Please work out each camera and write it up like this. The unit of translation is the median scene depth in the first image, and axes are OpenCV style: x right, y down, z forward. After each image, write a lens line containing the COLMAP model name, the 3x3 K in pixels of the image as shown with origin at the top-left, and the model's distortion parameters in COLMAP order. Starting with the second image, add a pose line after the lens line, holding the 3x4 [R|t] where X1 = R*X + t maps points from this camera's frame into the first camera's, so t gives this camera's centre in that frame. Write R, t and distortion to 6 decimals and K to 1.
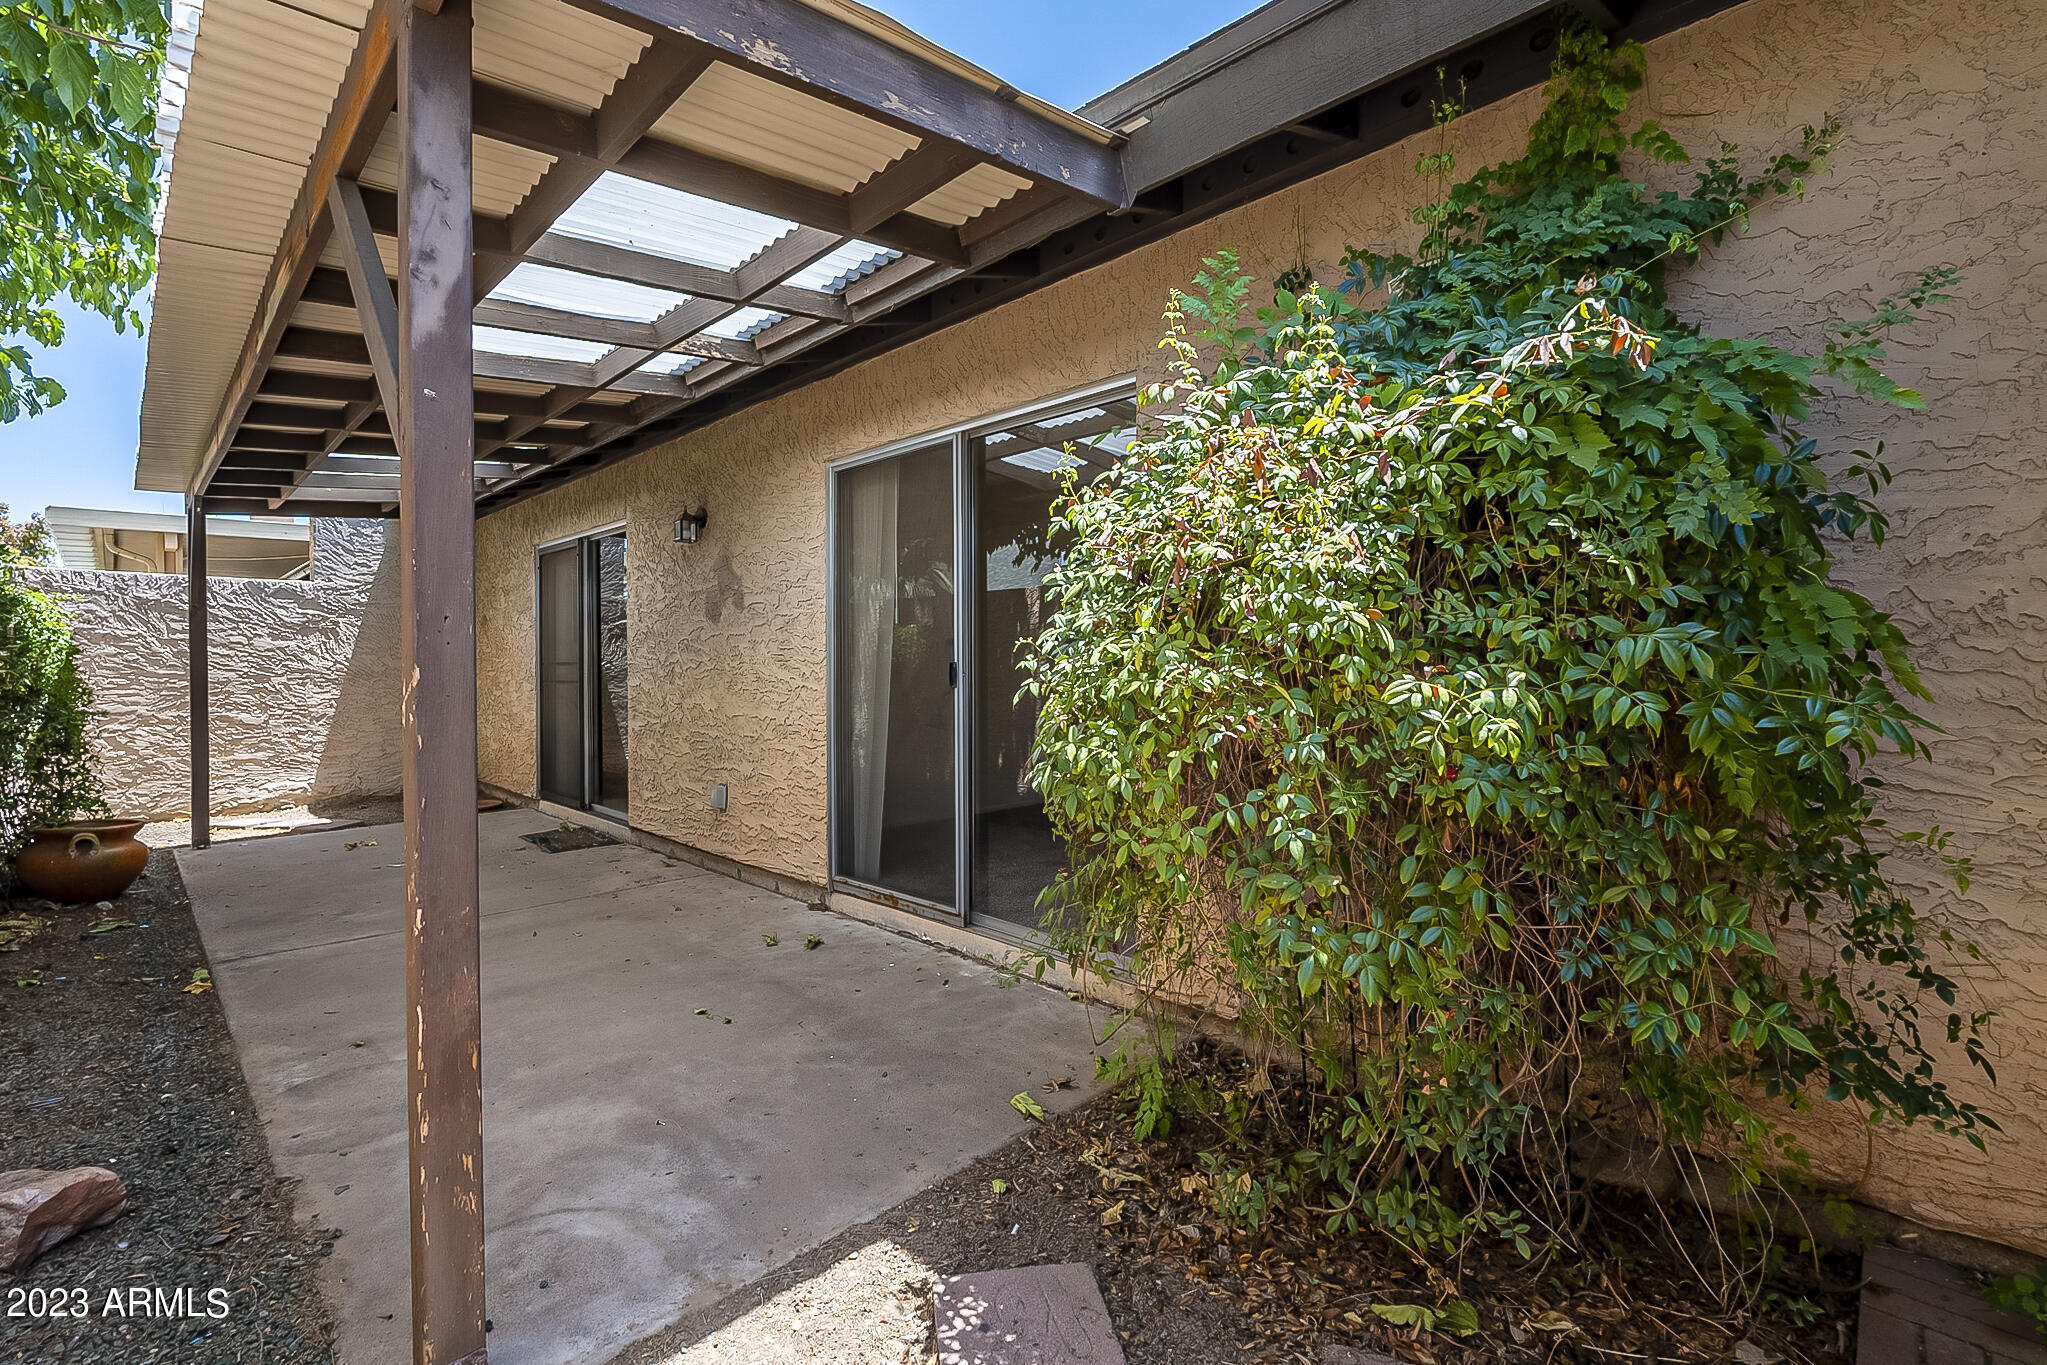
lens RADIAL K [[910.5, 0, 1027.4], [0, 910.5, 681.1], [0, 0, 1]] dist [-0.006601, 0.000993]
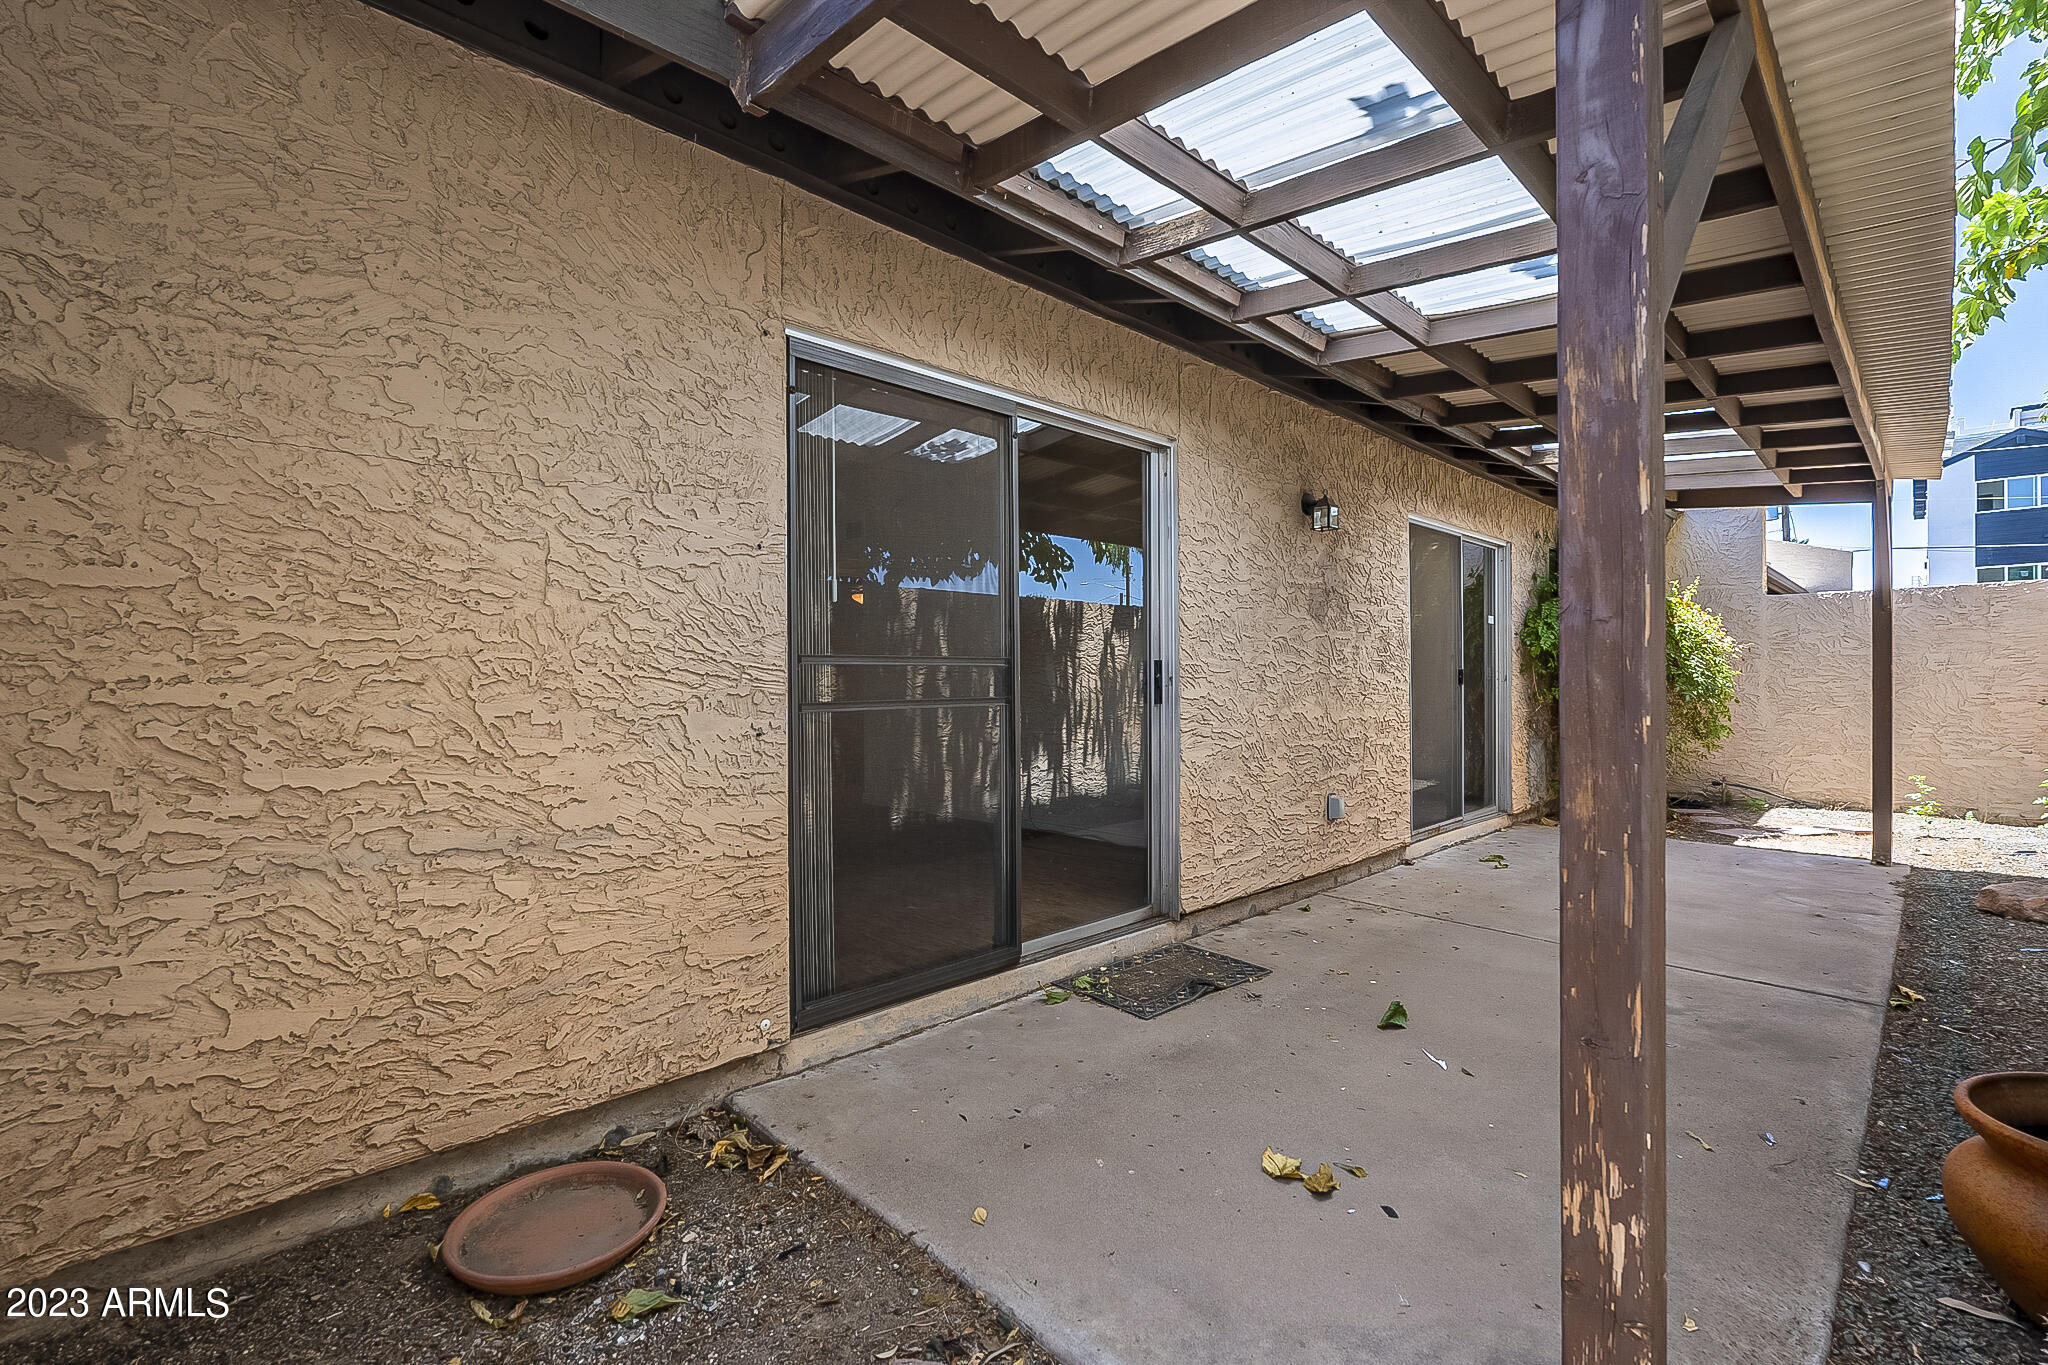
lens RADIAL K [[910.9, 0, 1066.7], [0, 910.9, 675.2], [0, 0, 1]] dist [-0.006601, 0.000993]
pose [[-0.014530, -0.004215, 0.999886, -1.239809], [0.008970, 0.999950, 0.004345, -0.017141], [-0.999854, 0.009032, -0.014491, 1.244295]]
